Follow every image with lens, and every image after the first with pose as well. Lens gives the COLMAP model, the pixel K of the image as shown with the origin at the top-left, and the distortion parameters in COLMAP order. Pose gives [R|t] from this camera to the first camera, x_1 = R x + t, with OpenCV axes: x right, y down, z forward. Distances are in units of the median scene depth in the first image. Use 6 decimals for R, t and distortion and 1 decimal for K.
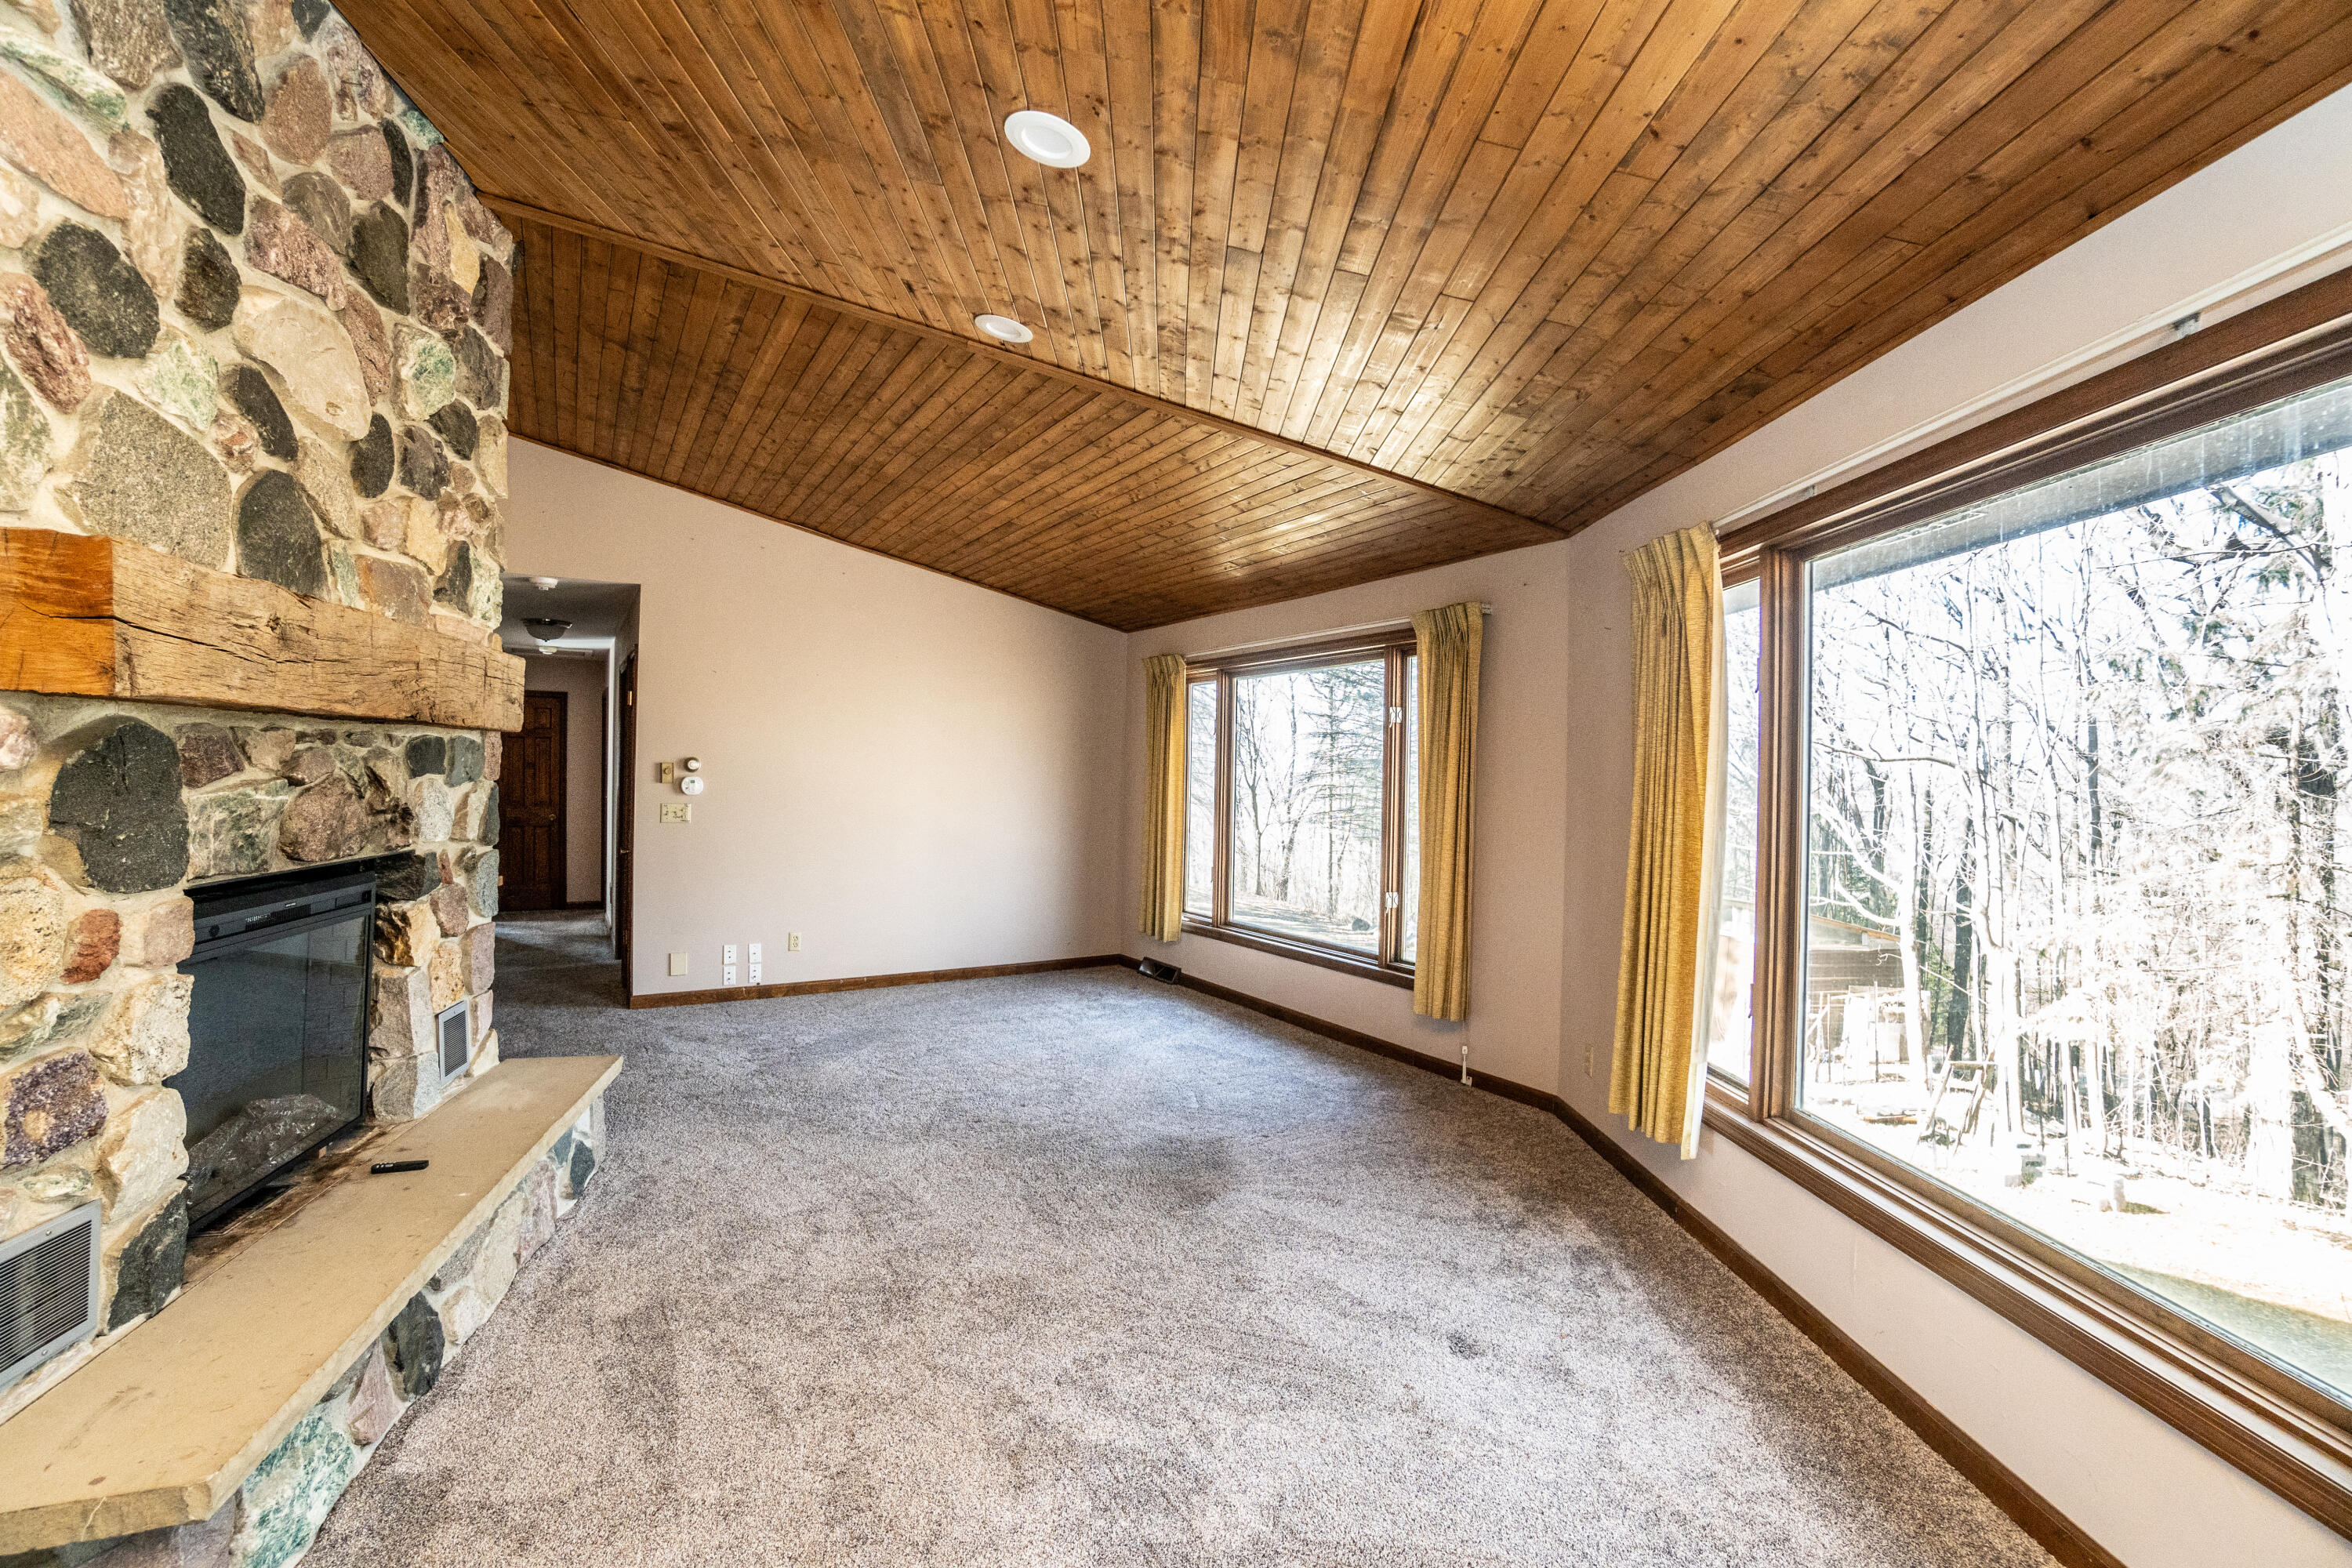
lens RADIAL K [[1036.8, 0, 1195.2], [0, 1036.8, 785.8], [0, 0, 1]] dist [-0.020676, 0.000398]
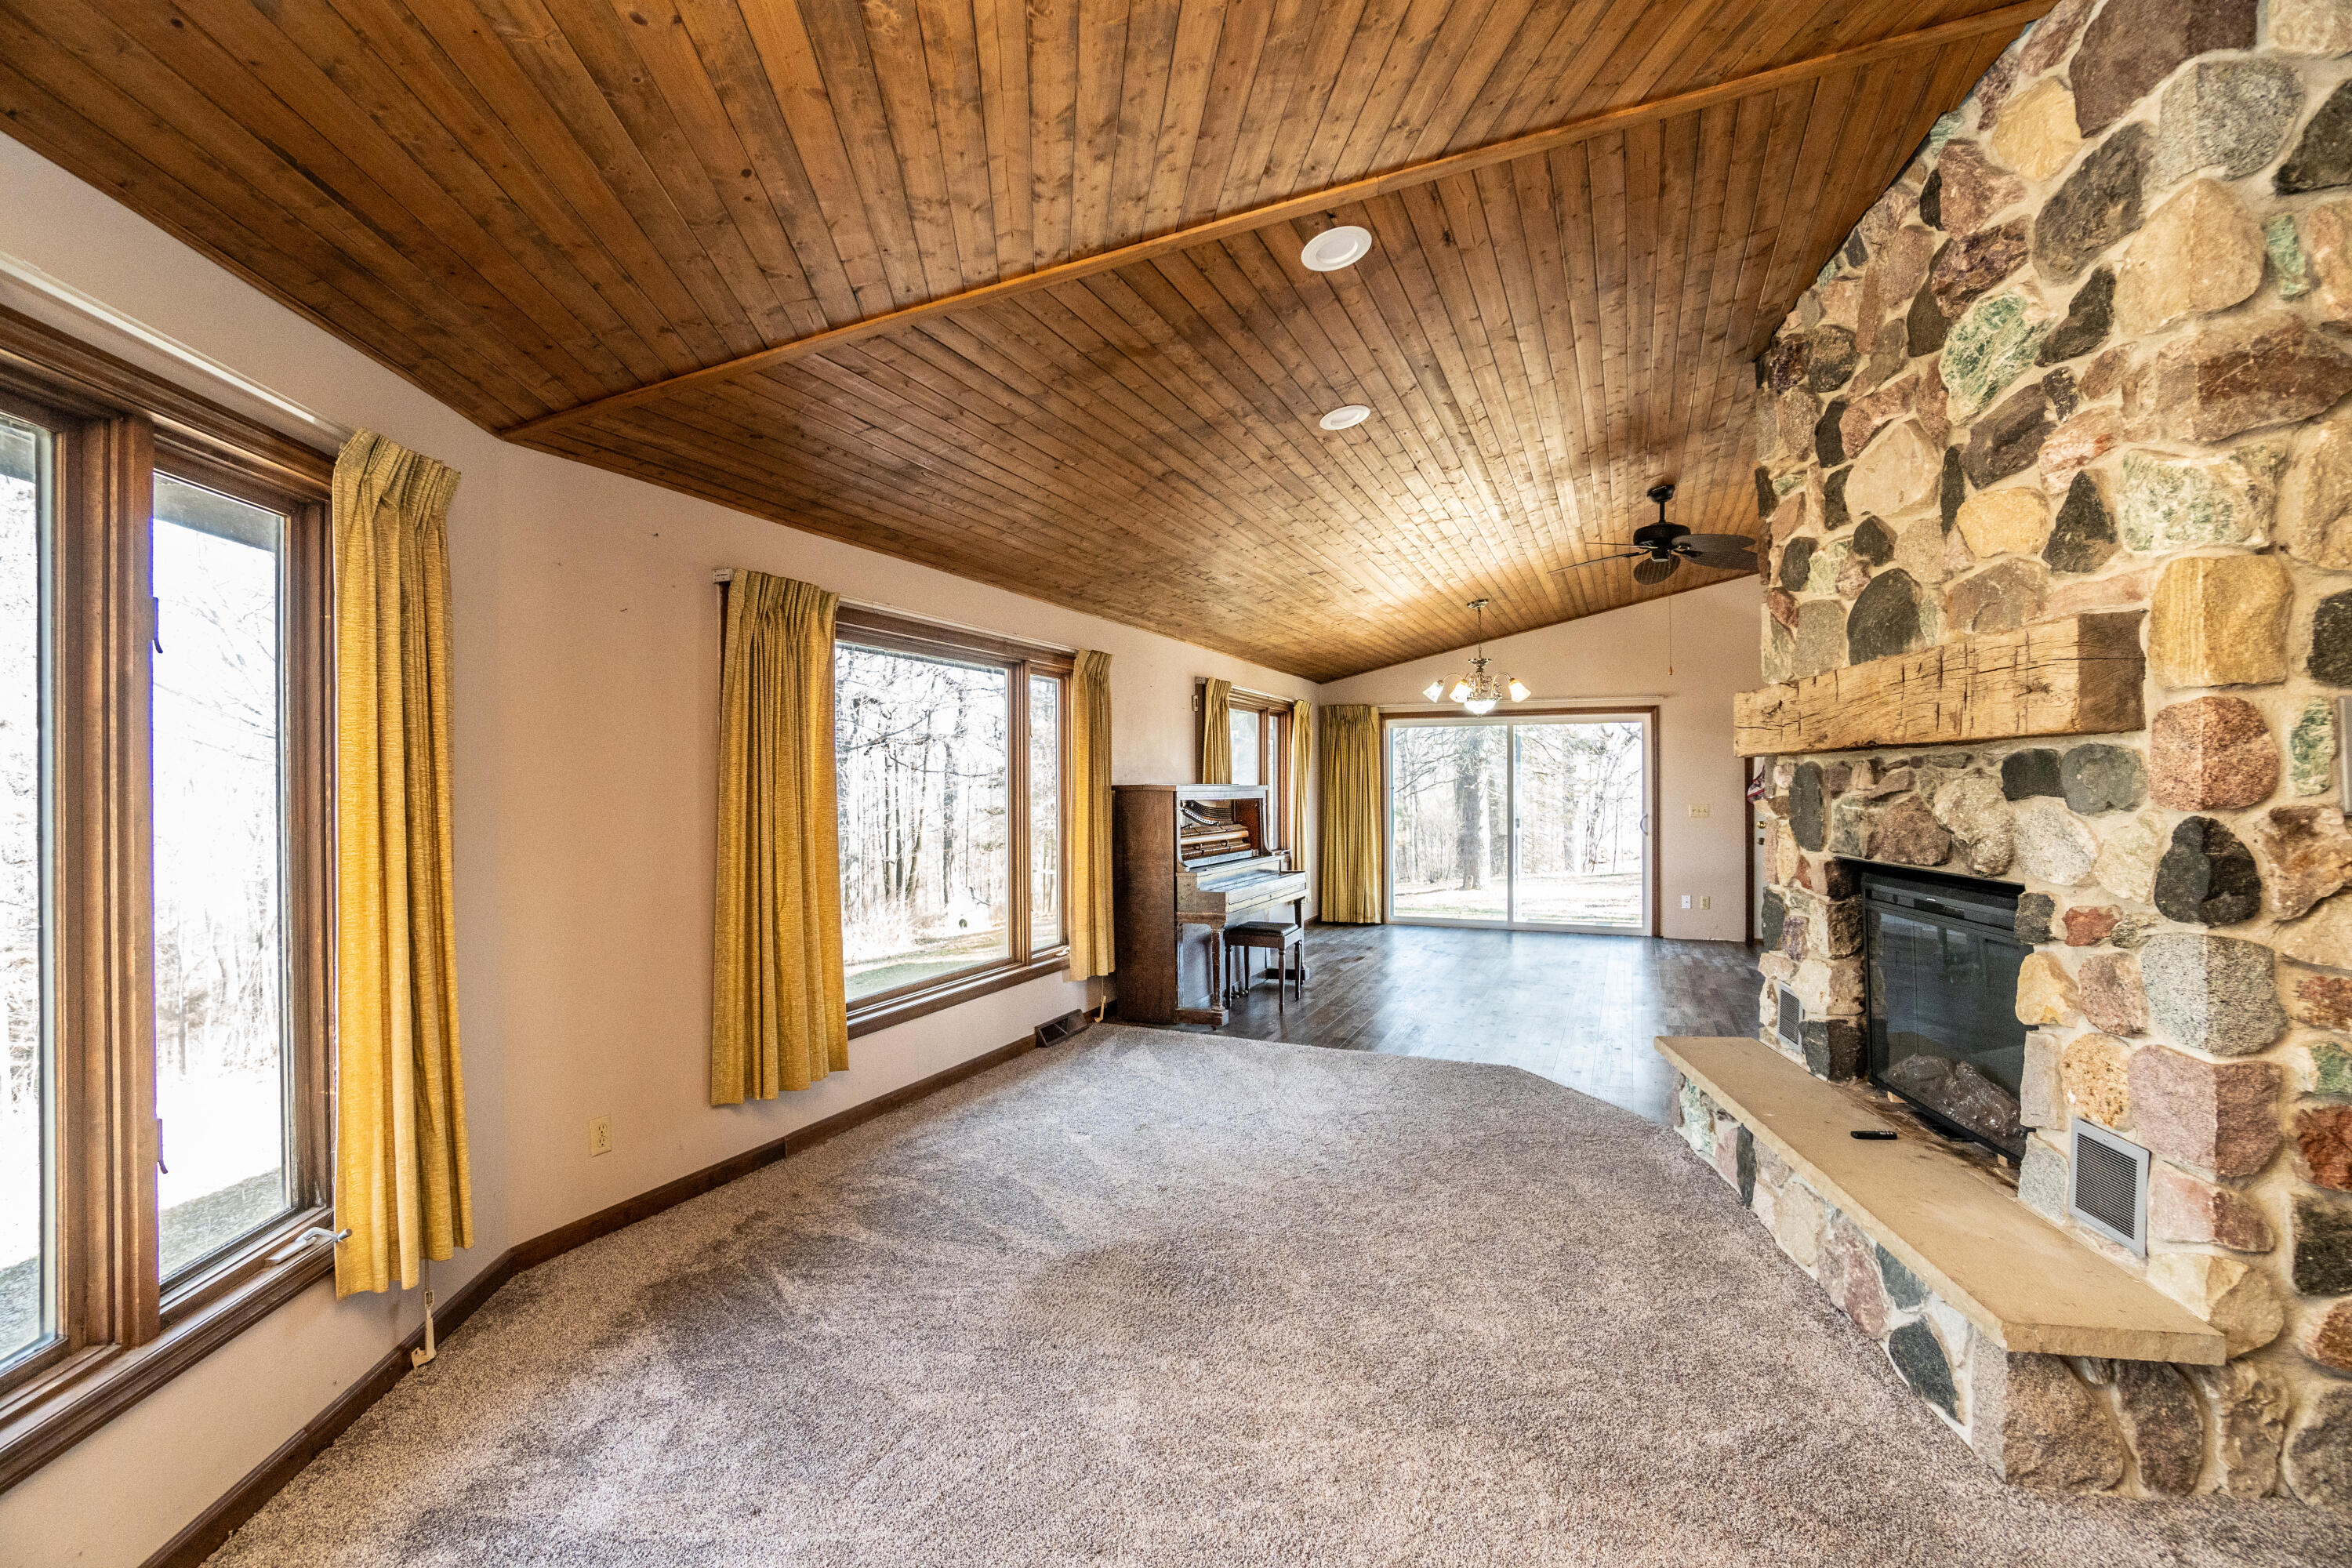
lens RADIAL K [[1036.8, 0, 1195.2], [0, 1036.8, 785.8], [0, 0, 1]] dist [-0.020676, 0.000398]
pose [[-0.911836, -0.014093, 0.410313, -0.602229], [-0.005384, 0.999735, 0.022373, -0.044425], [-0.410520, 0.018192, -0.911670, 2.578168]]
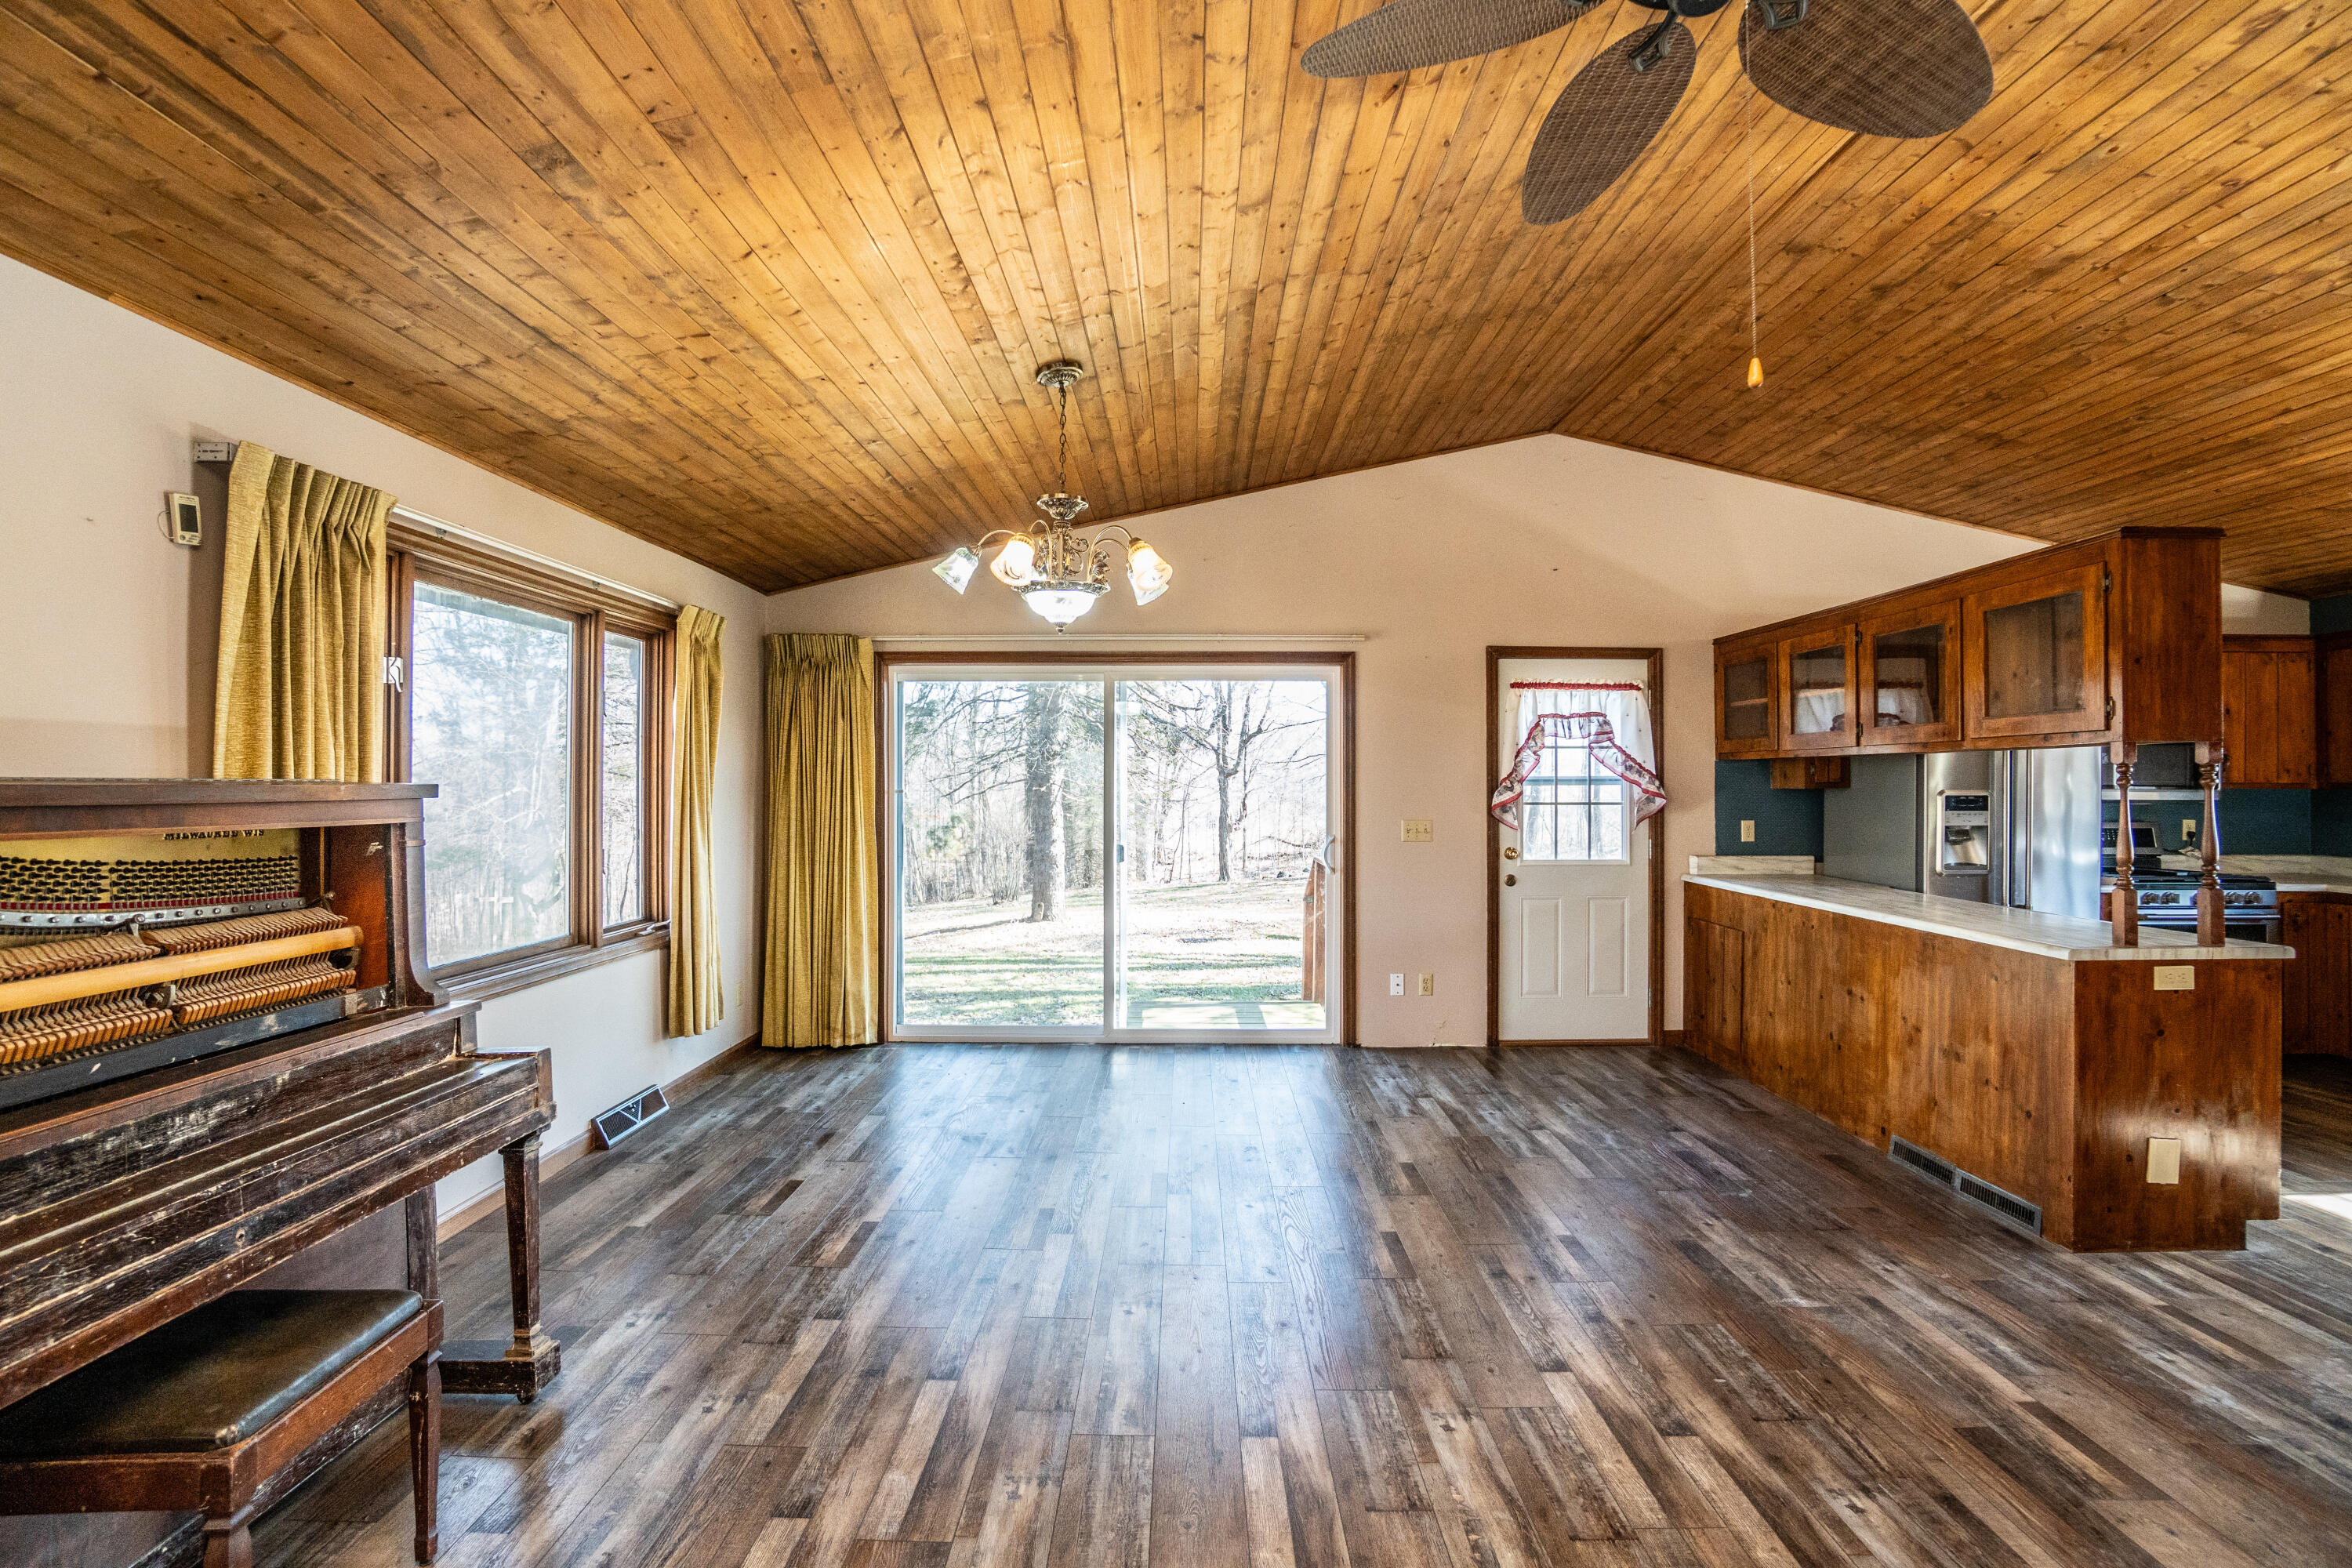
lens RADIAL K [[1036.8, 0, 1195.2], [0, 1036.8, 785.8], [0, 0, 1]] dist [-0.020676, 0.000398]
pose [[-0.999731, -0.017469, 0.015288, -0.455841], [-0.017216, 0.999716, 0.016474, -0.026693], [-0.015572, 0.016207, -0.999747, 1.688261]]
